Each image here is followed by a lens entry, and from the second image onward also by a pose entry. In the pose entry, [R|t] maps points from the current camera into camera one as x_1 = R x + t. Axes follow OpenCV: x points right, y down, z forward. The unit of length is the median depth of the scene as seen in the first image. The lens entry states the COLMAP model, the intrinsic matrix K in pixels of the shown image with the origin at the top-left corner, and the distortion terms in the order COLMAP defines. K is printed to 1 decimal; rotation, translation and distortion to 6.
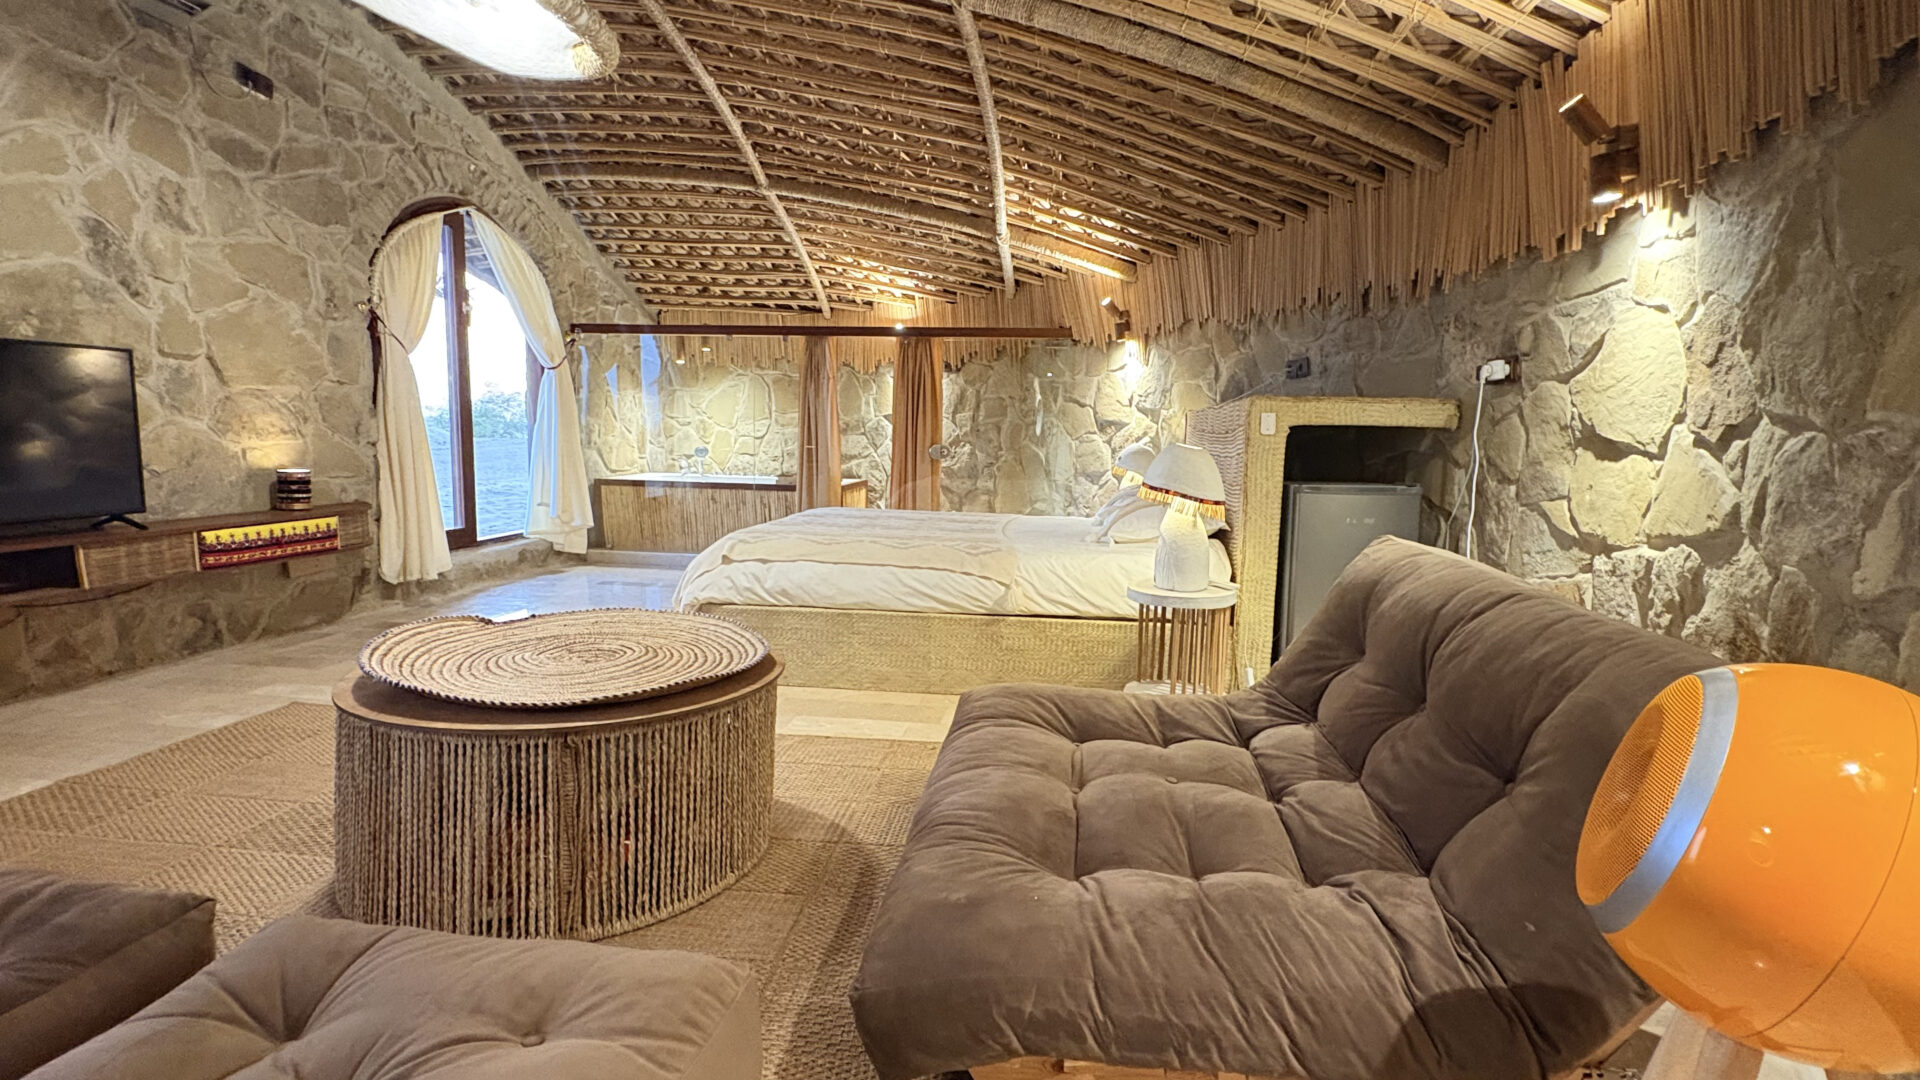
lens RADIAL K [[947.3, 0, 960.0], [0, 947.3, 540.0], [0, 0, 1]] dist [-0.001382, -0.000204]
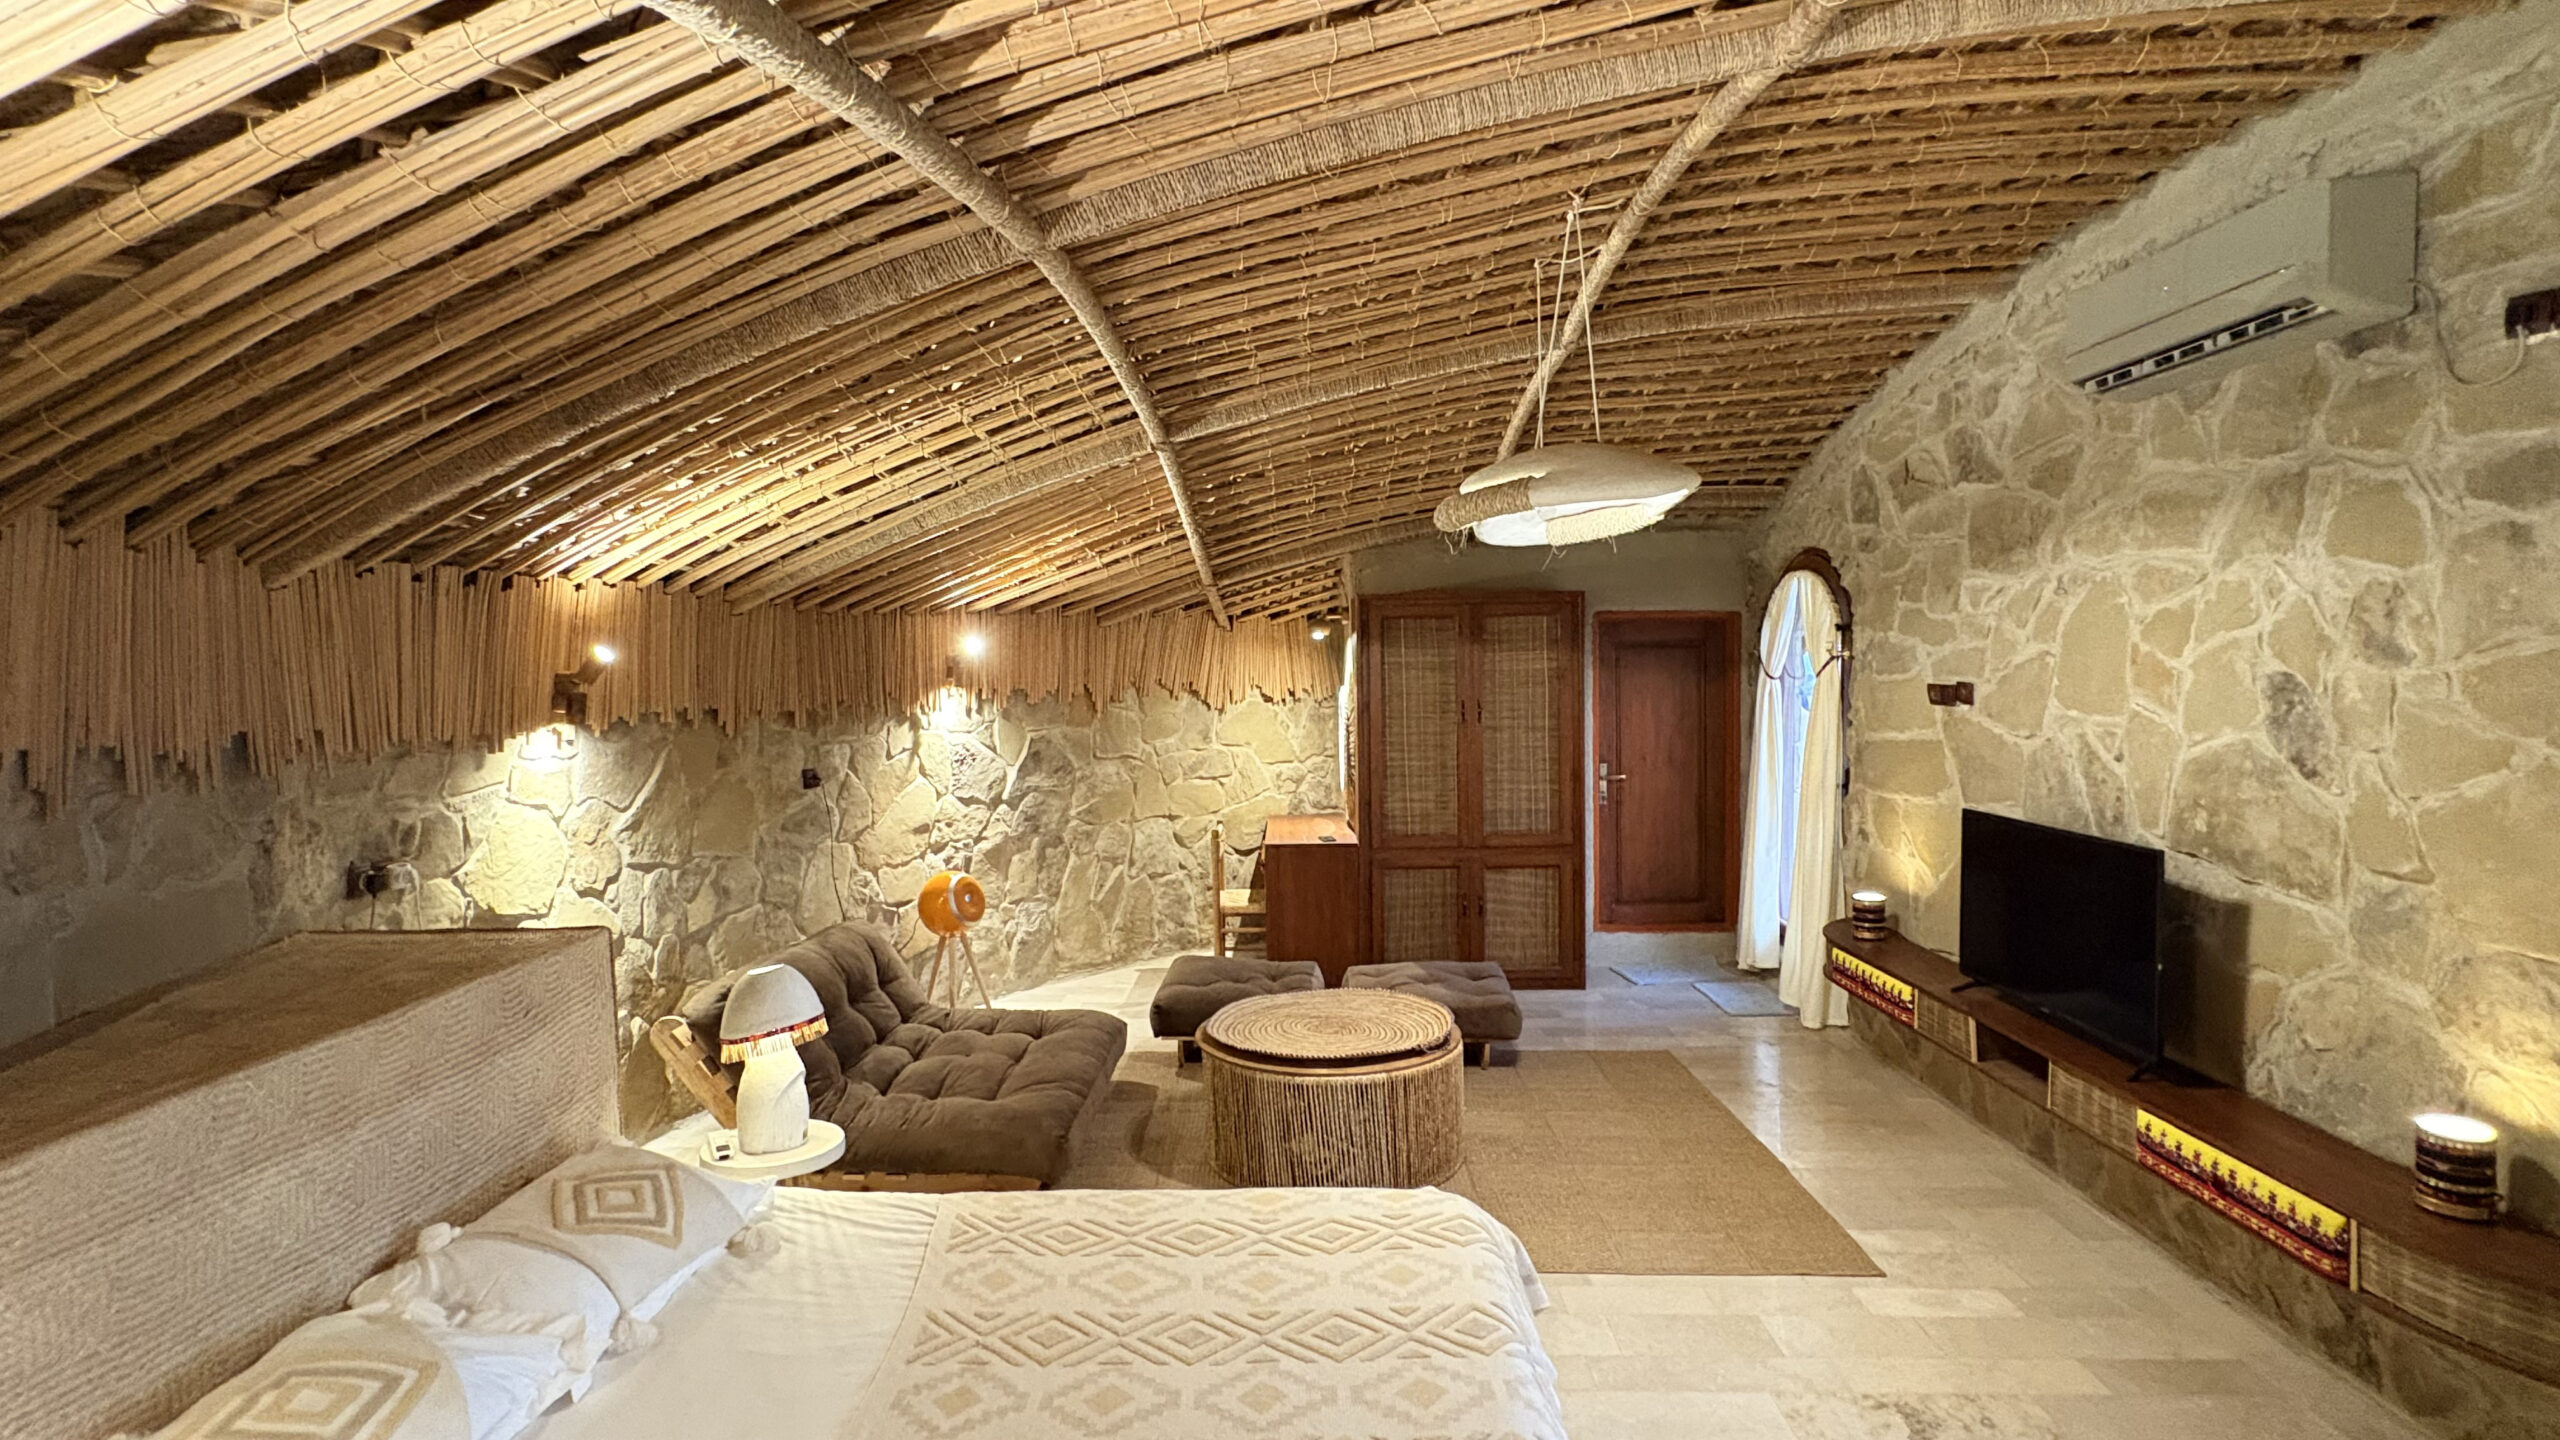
lens RADIAL K [[1235.4, 0, 1280.0], [0, 1235.4, 720.0], [0, 0, 1]] dist [-0.001678, -0.000547]
pose [[-0.995181, -0.005893, -0.097879, -0.063538], [-0.020809, 0.988149, 0.152082, -0.346321], [0.095823, 0.153386, -0.983509, 1.483812]]
